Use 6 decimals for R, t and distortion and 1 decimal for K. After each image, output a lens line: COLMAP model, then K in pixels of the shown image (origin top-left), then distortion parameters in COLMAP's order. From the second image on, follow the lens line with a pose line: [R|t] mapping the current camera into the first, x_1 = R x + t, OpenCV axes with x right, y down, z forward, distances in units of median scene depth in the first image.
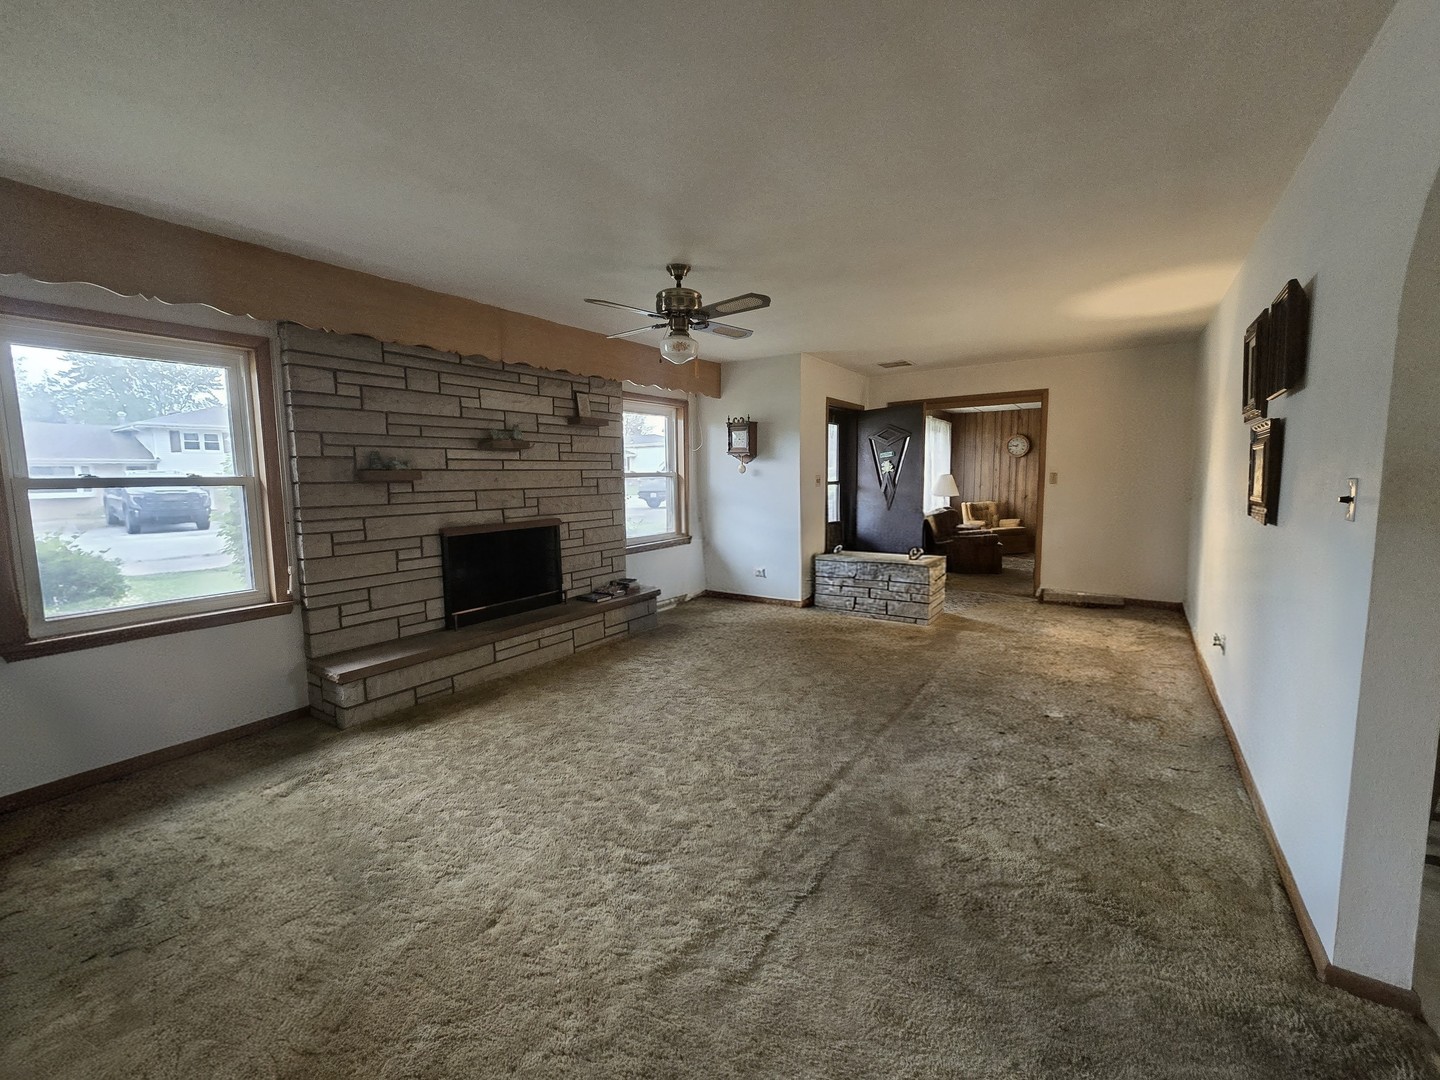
lens RADIAL K [[587.8, 0, 713.3], [0, 587.8, 538.8], [0, 0, 1]] dist [-0.001013, -0.000218]
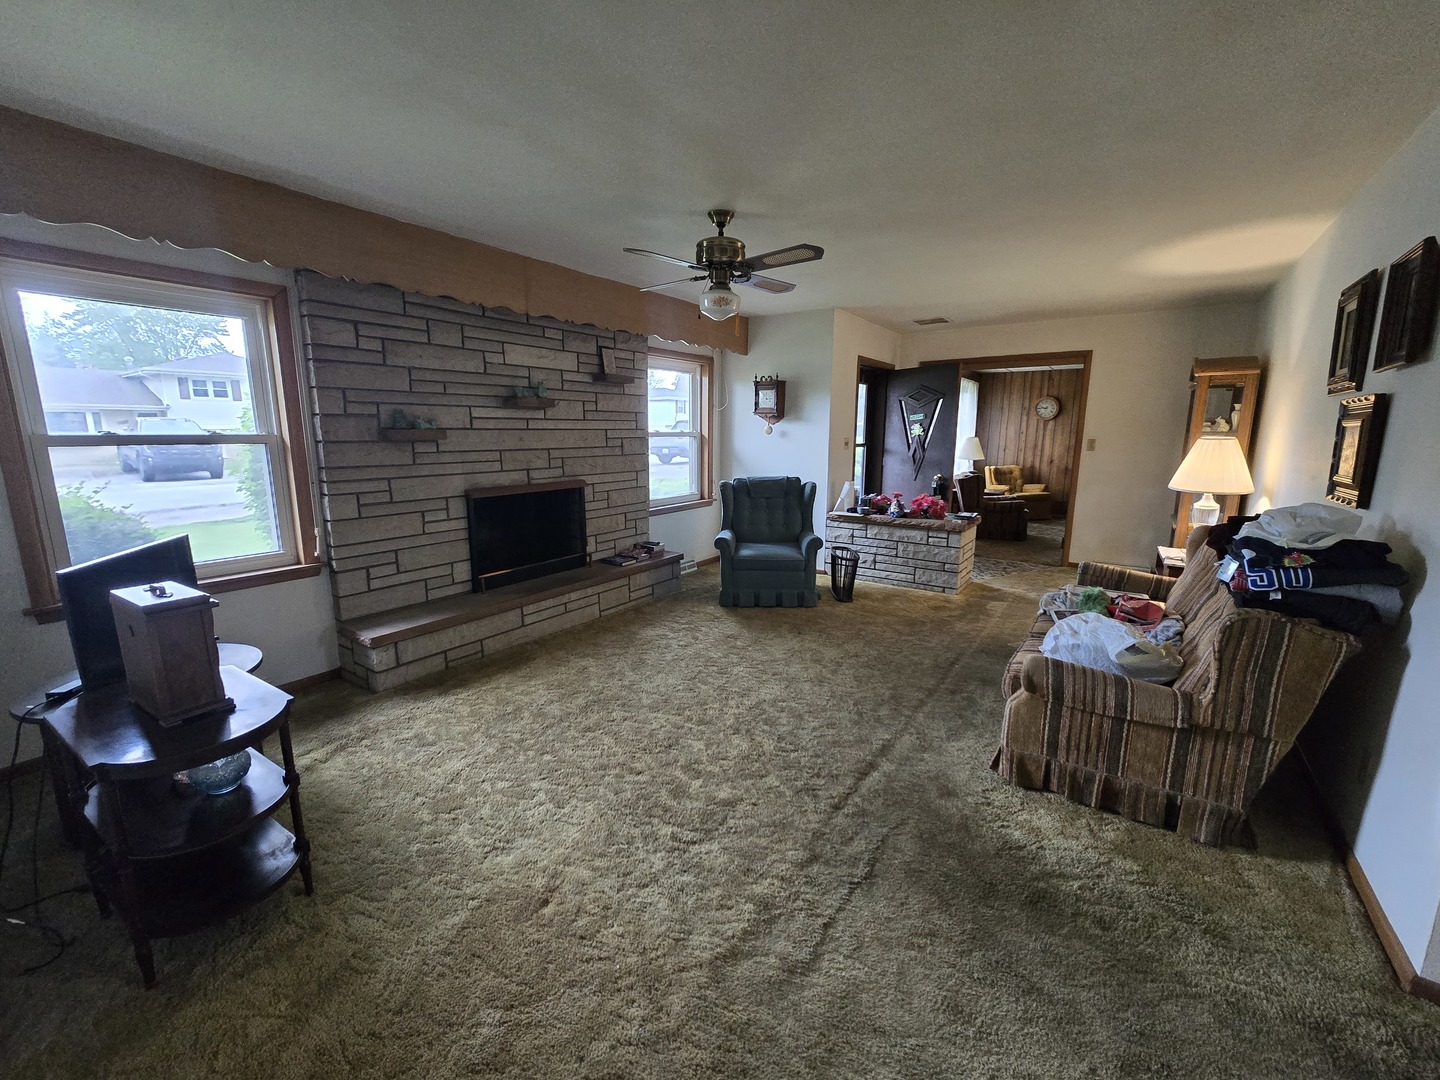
lens RADIAL K [[586.3, 0, 712.9], [0, 586.3, 542.2], [0, 0, 1]] dist [-0.001766, 0.000400]
pose [[0.999755, 0.018726, -0.011776, -0.044770], [-0.017714, 0.996569, 0.080845, -0.017562], [0.013249, -0.080617, 0.996657, 0.032544]]
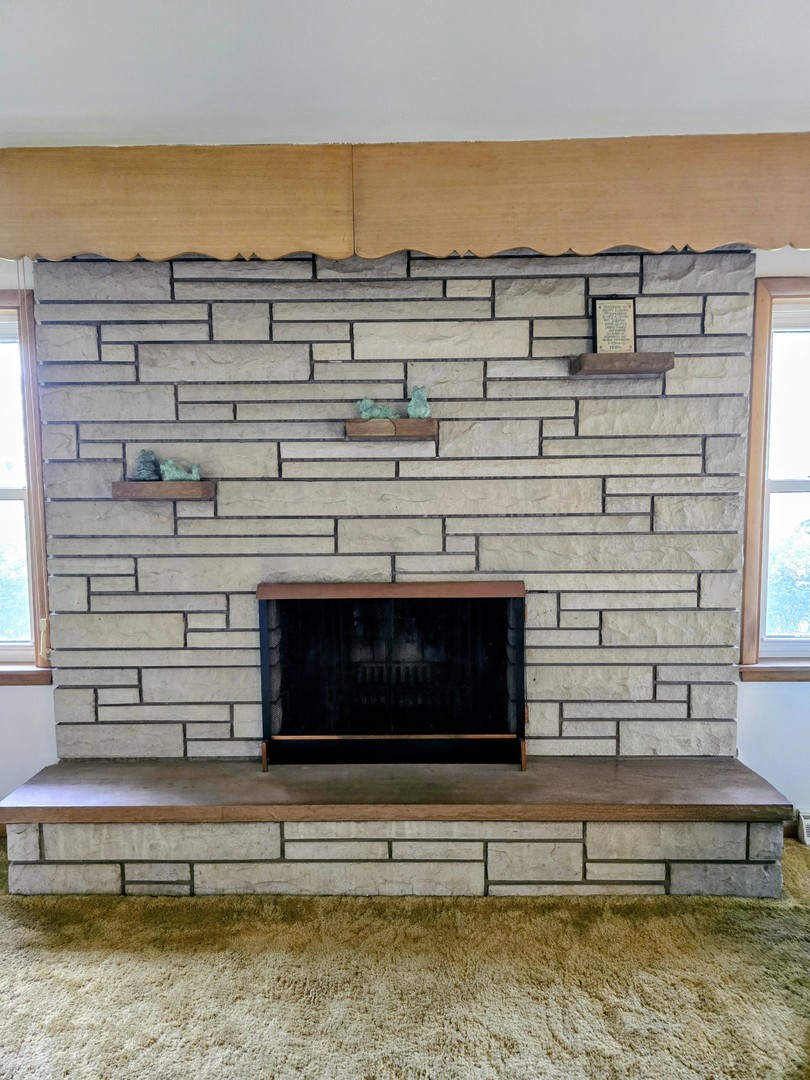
lens RADIAL K [[717.7, 0, 405.0], [0, 717.7, 540.0], [0, 0, 1]] dist [0.070059, -0.077952]
pose [[0.556120, 0.081807, -0.827066, 0.191032], [-0.089391, 0.995259, 0.038336, -0.102824], [0.826281, 0.052613, 0.560796, 0.767484]]
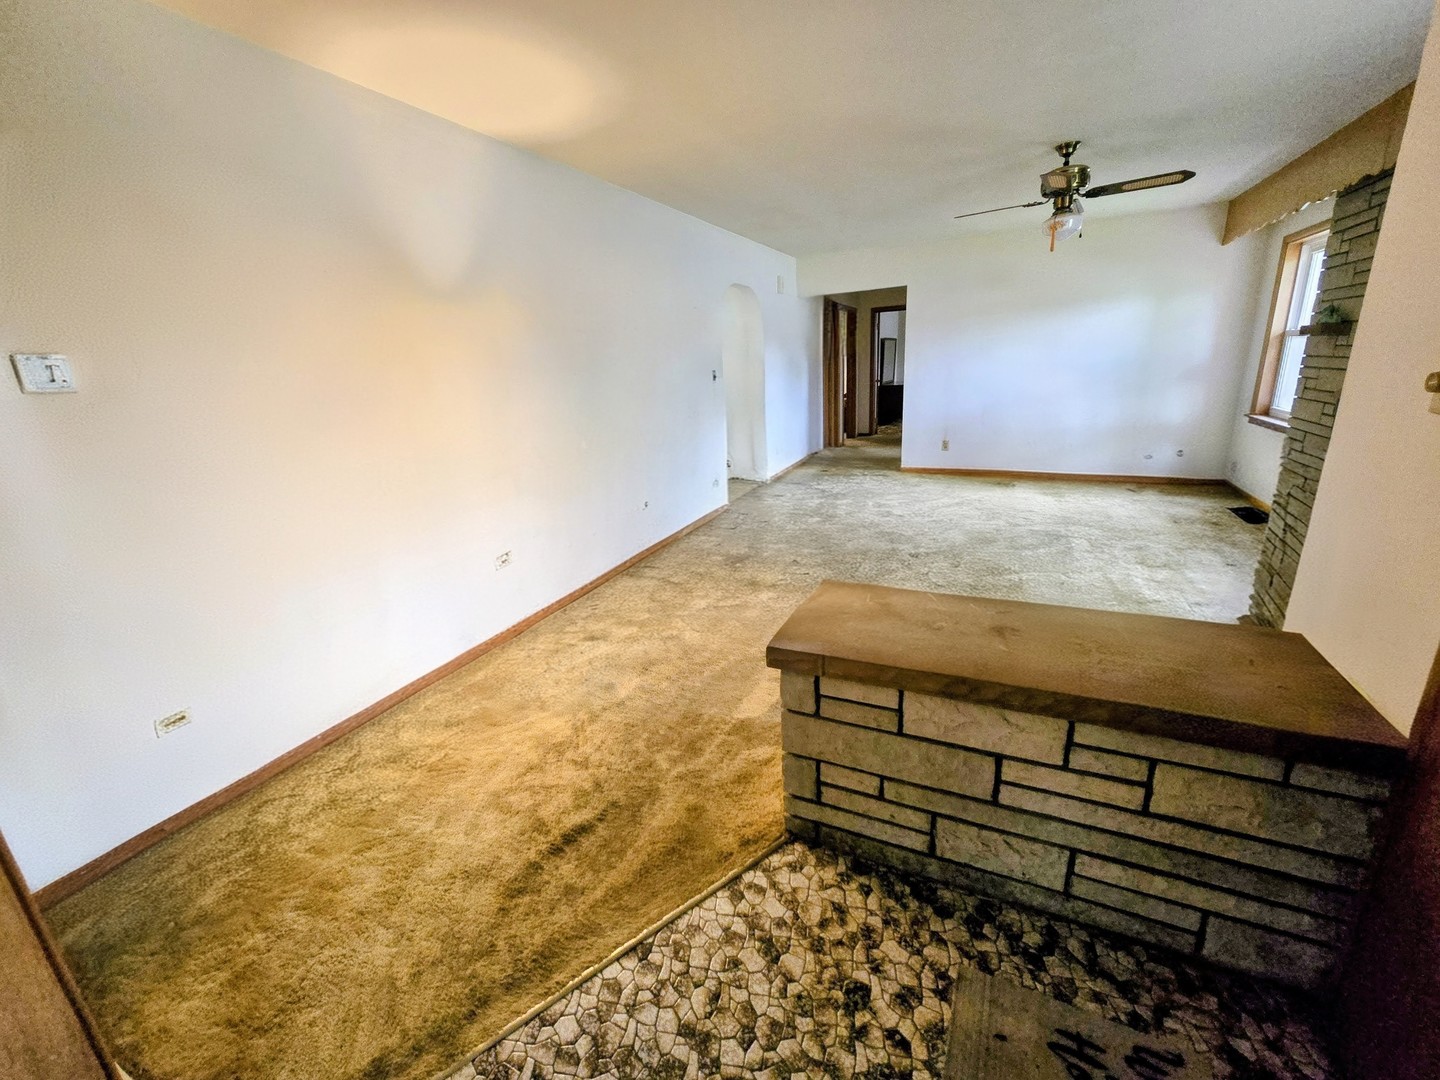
lens RADIAL K [[587.8, 0, 713.3], [0, 587.8, 538.8], [0, 0, 1]] dist [-0.001013, -0.000218]
pose [[-0.985798, 0.112399, -0.124776, 0.686756], [0.055348, 0.918937, 0.390501, -0.224778], [0.158553, 0.378049, -0.912108, 1.865863]]
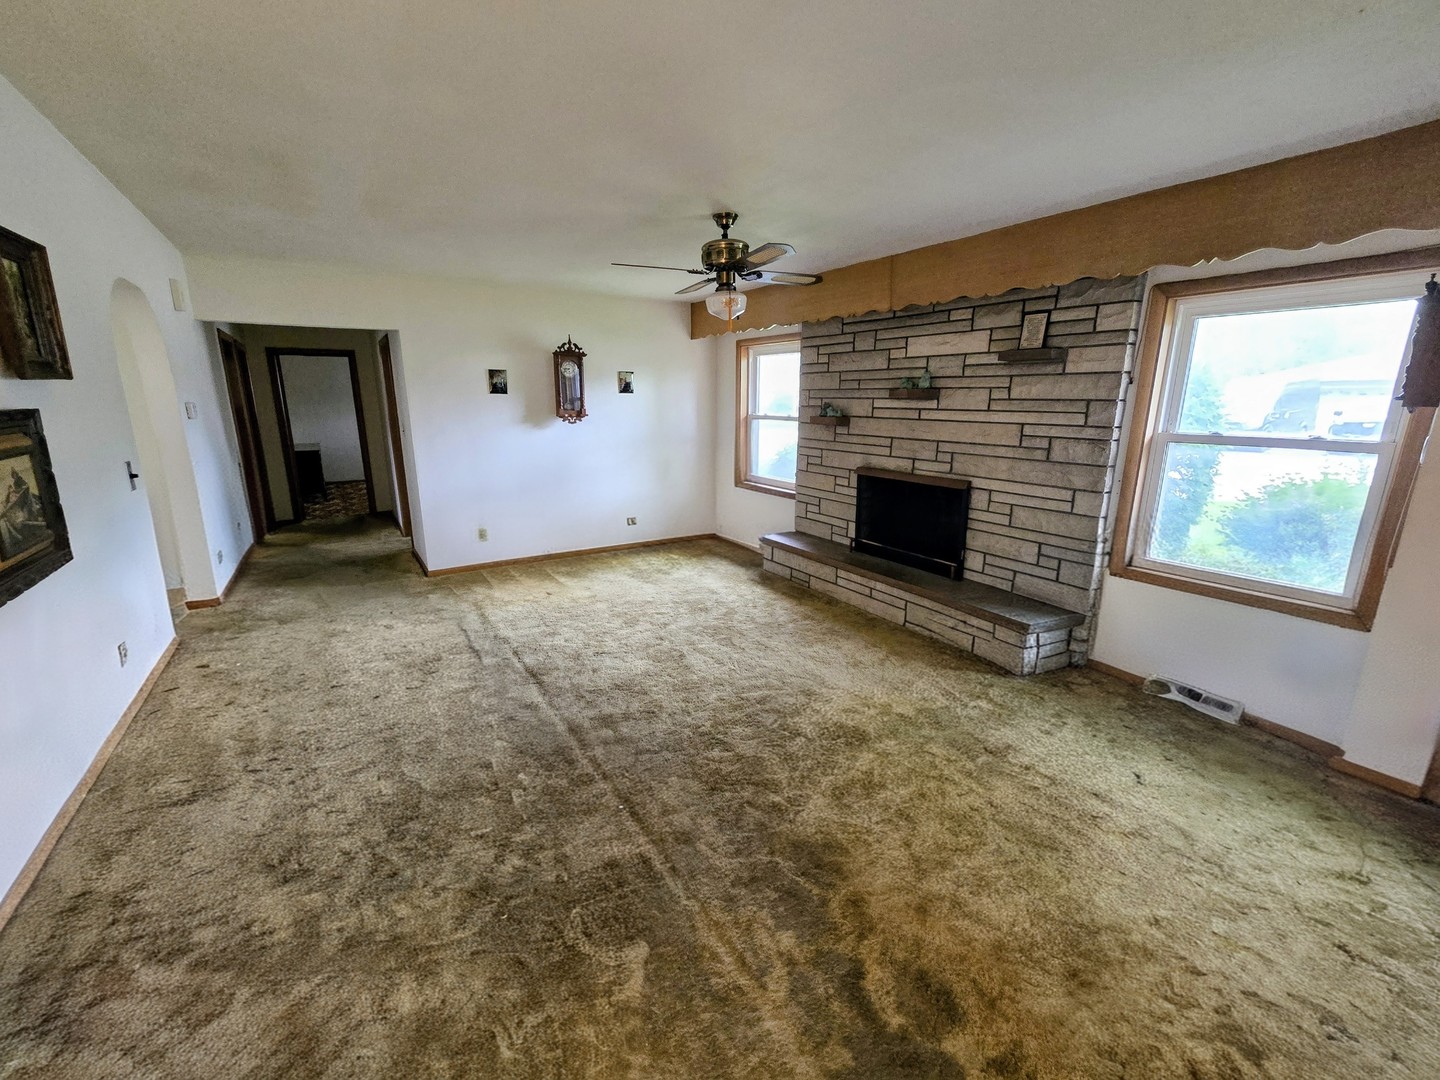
lens RADIAL K [[587.8, 0, 713.3], [0, 587.8, 538.8], [0, 0, 1]] dist [-0.001013, -0.000218]
pose [[-0.381623, 0.234326, -0.894122, 0.803601], [-0.094881, 0.952291, 0.290067, -0.208002], [0.919435, 0.195532, -0.341183, 1.229891]]
